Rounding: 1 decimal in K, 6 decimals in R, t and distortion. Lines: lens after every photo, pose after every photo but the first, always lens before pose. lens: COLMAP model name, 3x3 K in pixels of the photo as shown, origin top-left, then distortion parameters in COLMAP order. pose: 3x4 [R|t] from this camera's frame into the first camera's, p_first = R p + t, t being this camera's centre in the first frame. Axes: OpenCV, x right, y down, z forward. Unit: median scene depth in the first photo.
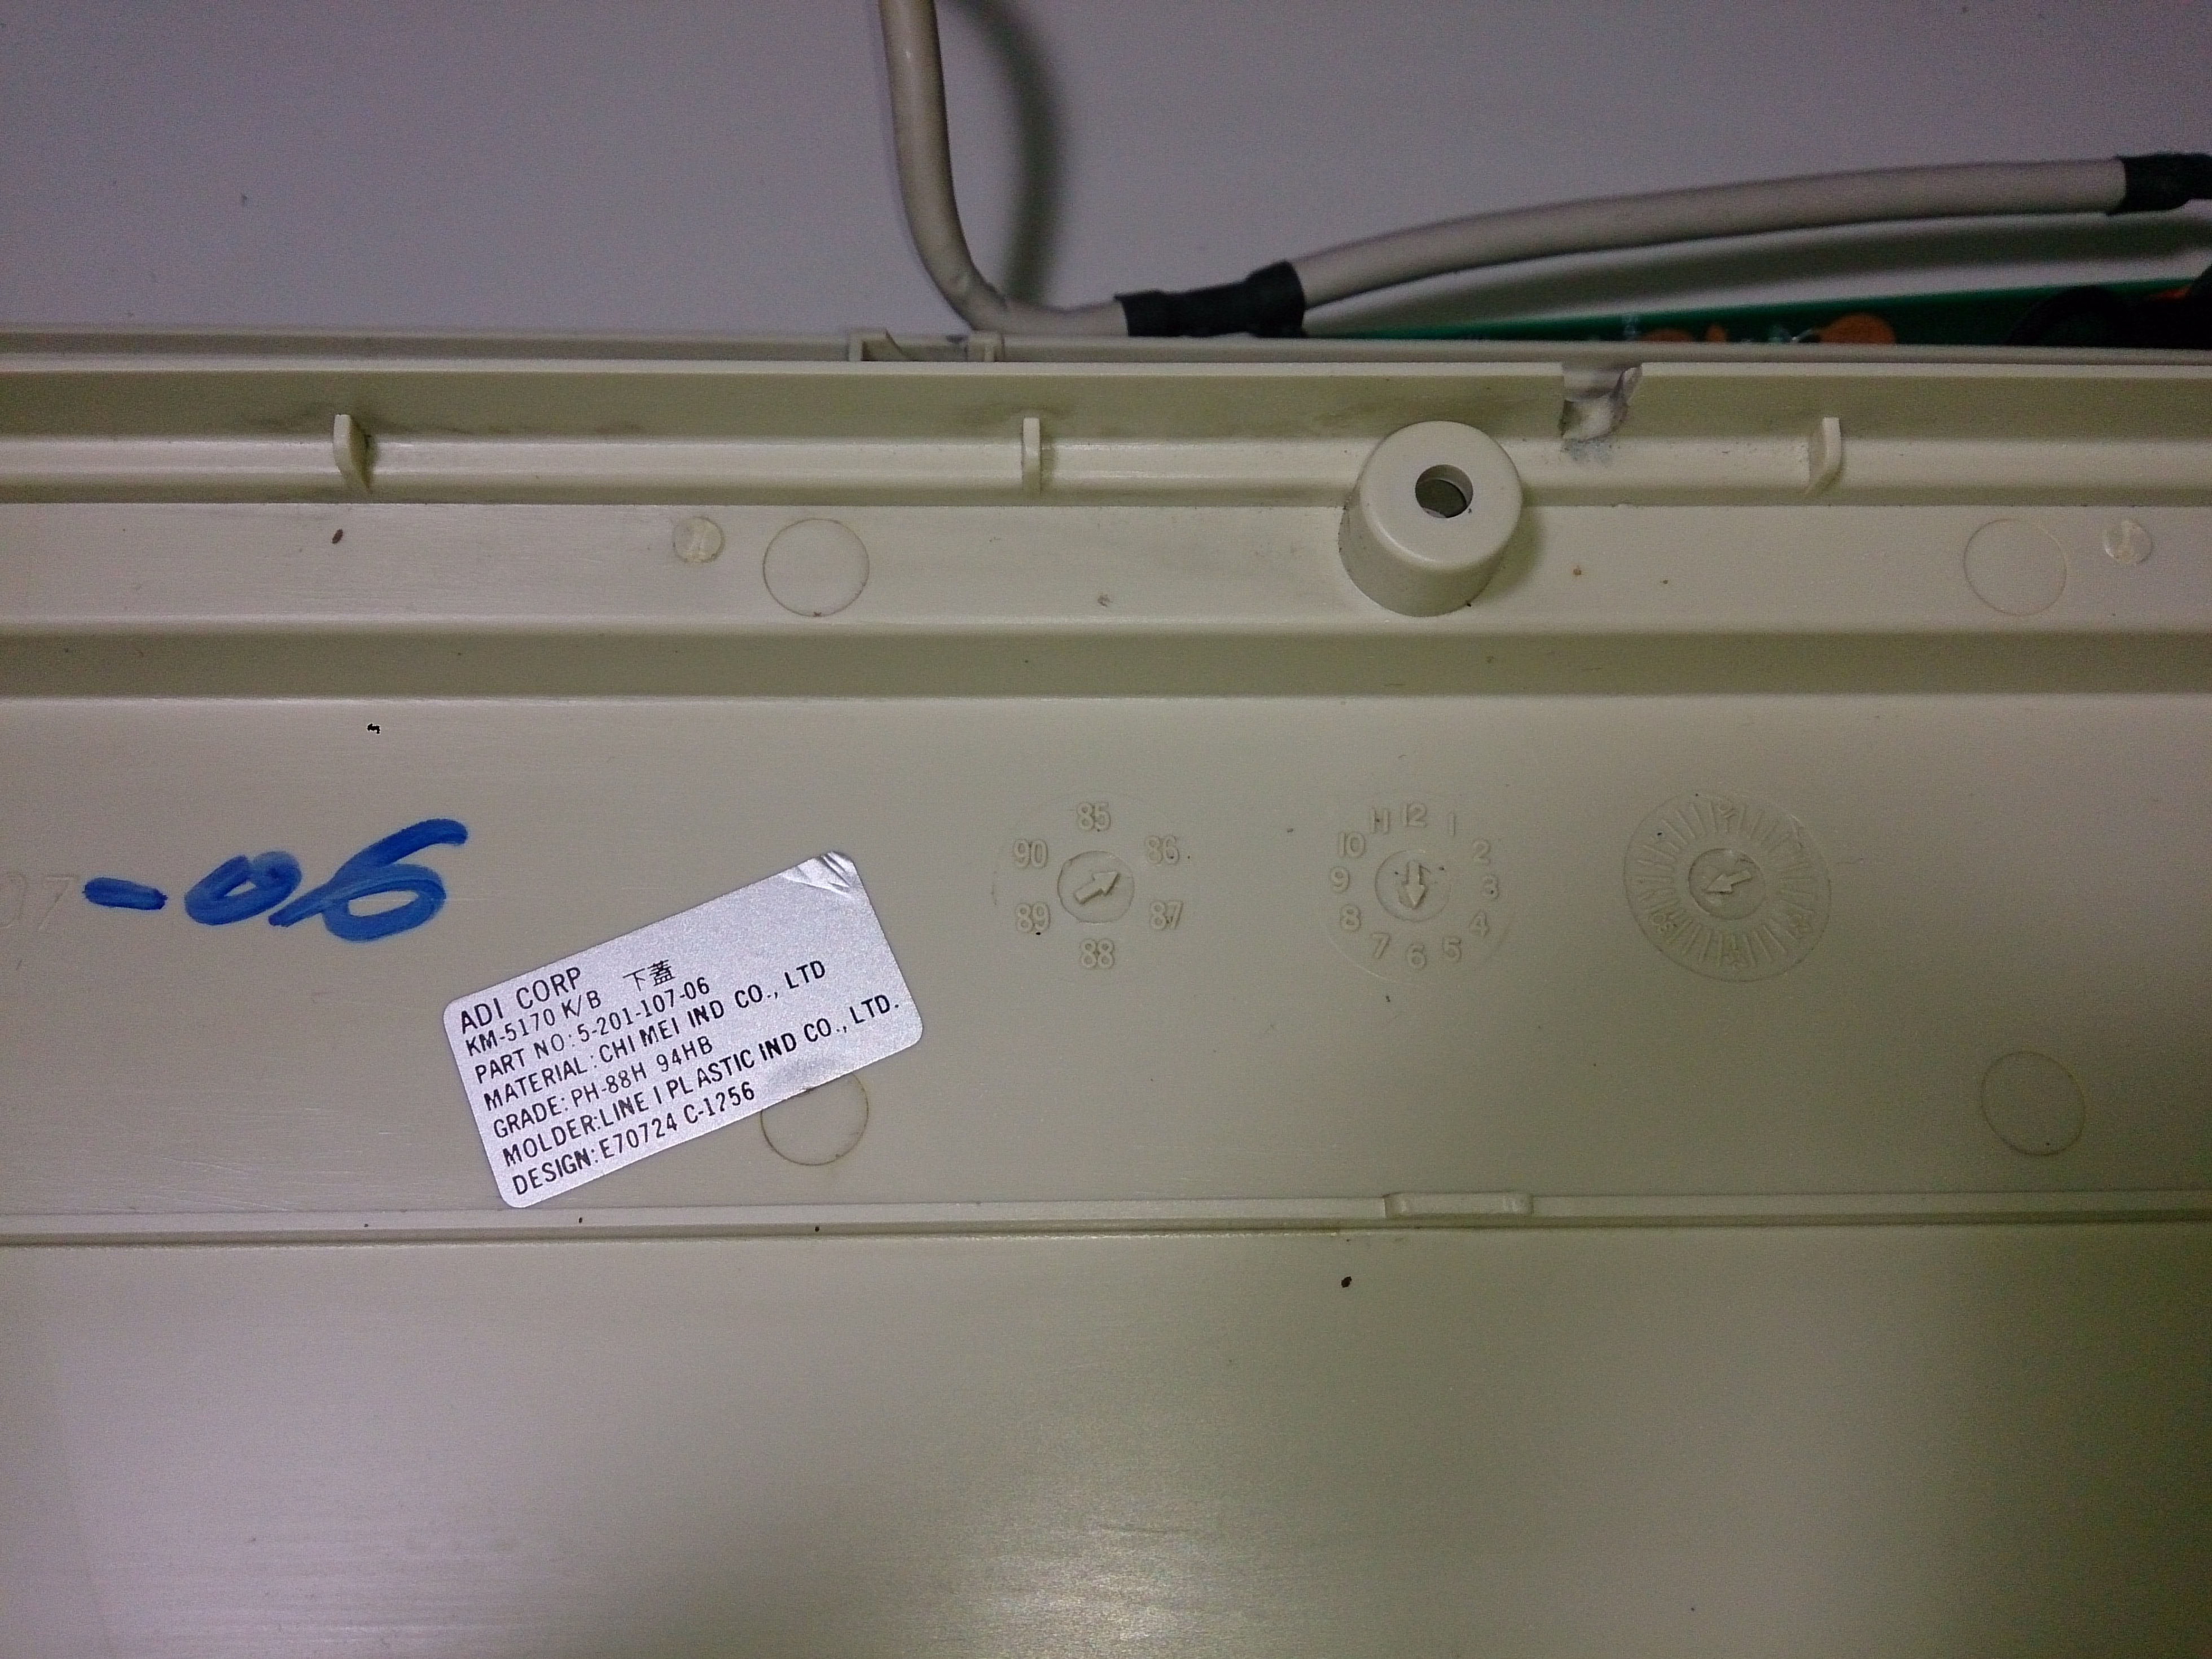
lens RADIAL K [[1916.5, 0, 1106.4], [0, 1916.5, 827.2], [0, 0, 1]] dist [0.060082, -0.115379]
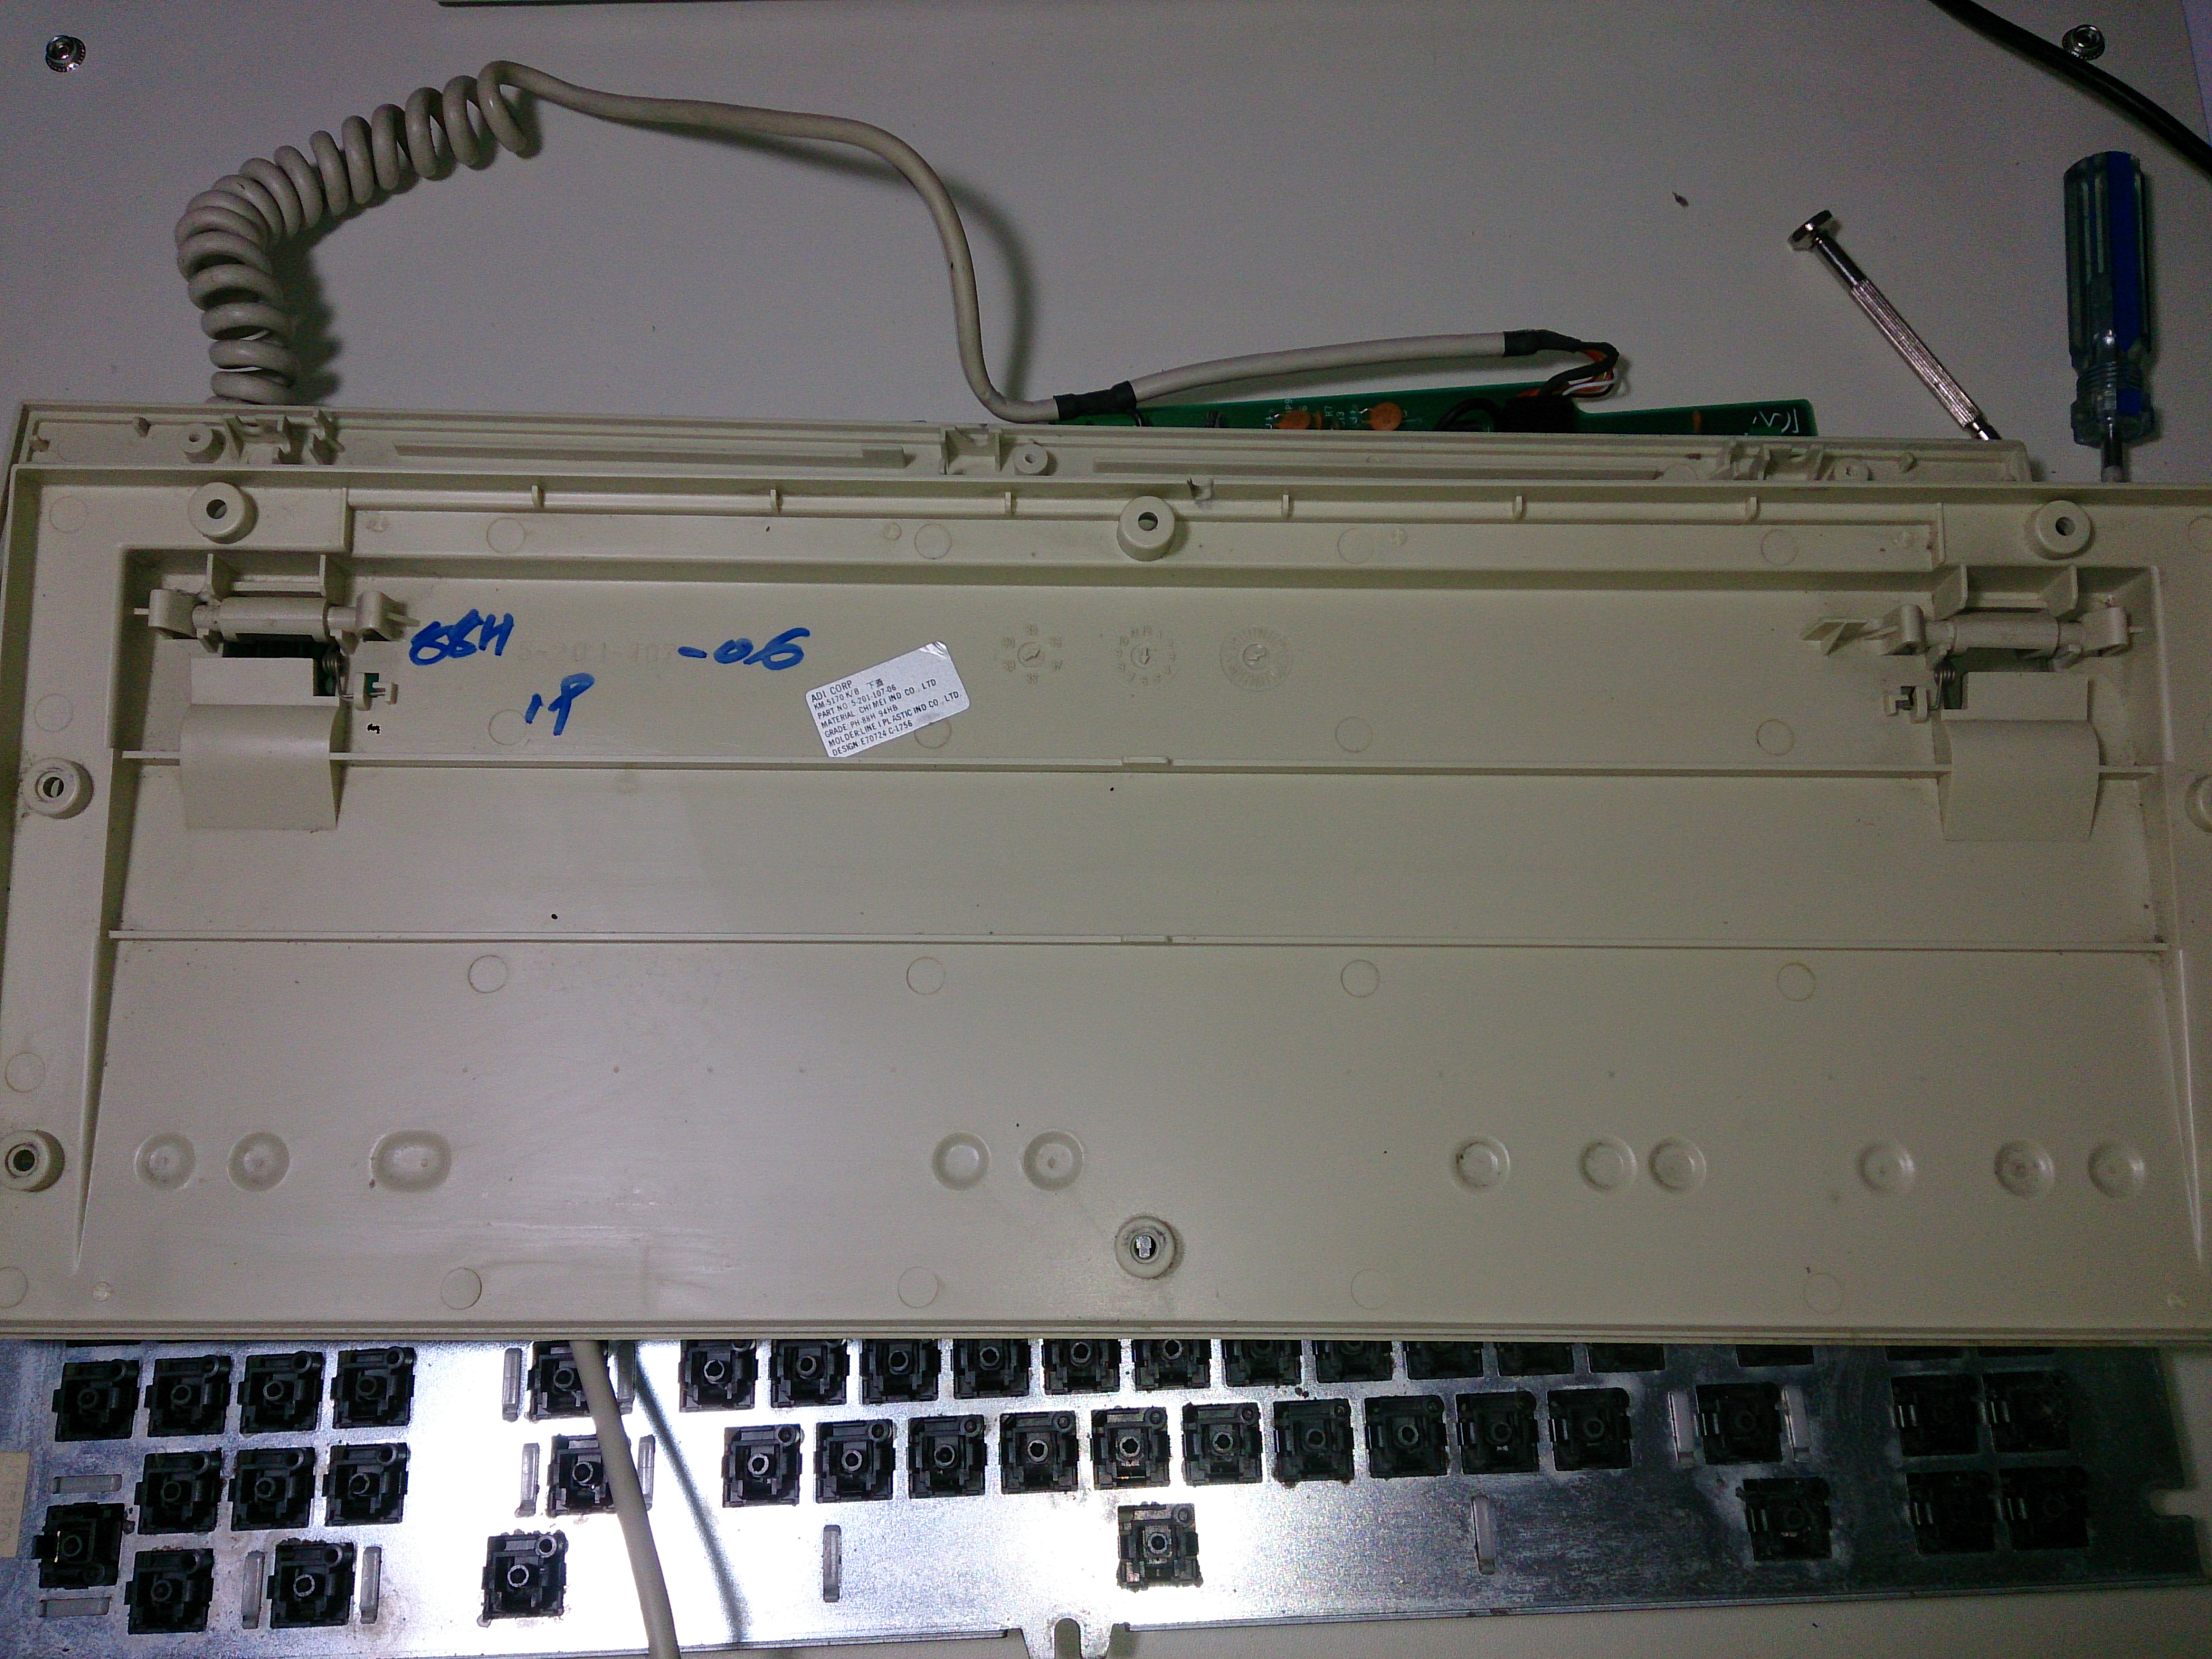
lens RADIAL K [[1840.2, 0, 1068.5], [0, 1840.2, 837.8], [0, 0, 1]] dist [0.032843, -0.061080]
pose [[0.999227, 0.016699, -0.035591, 0.153094], [-0.011898, 0.991303, 0.131061, -0.058754], [0.037470, -0.130536, 0.990735, -1.746548]]
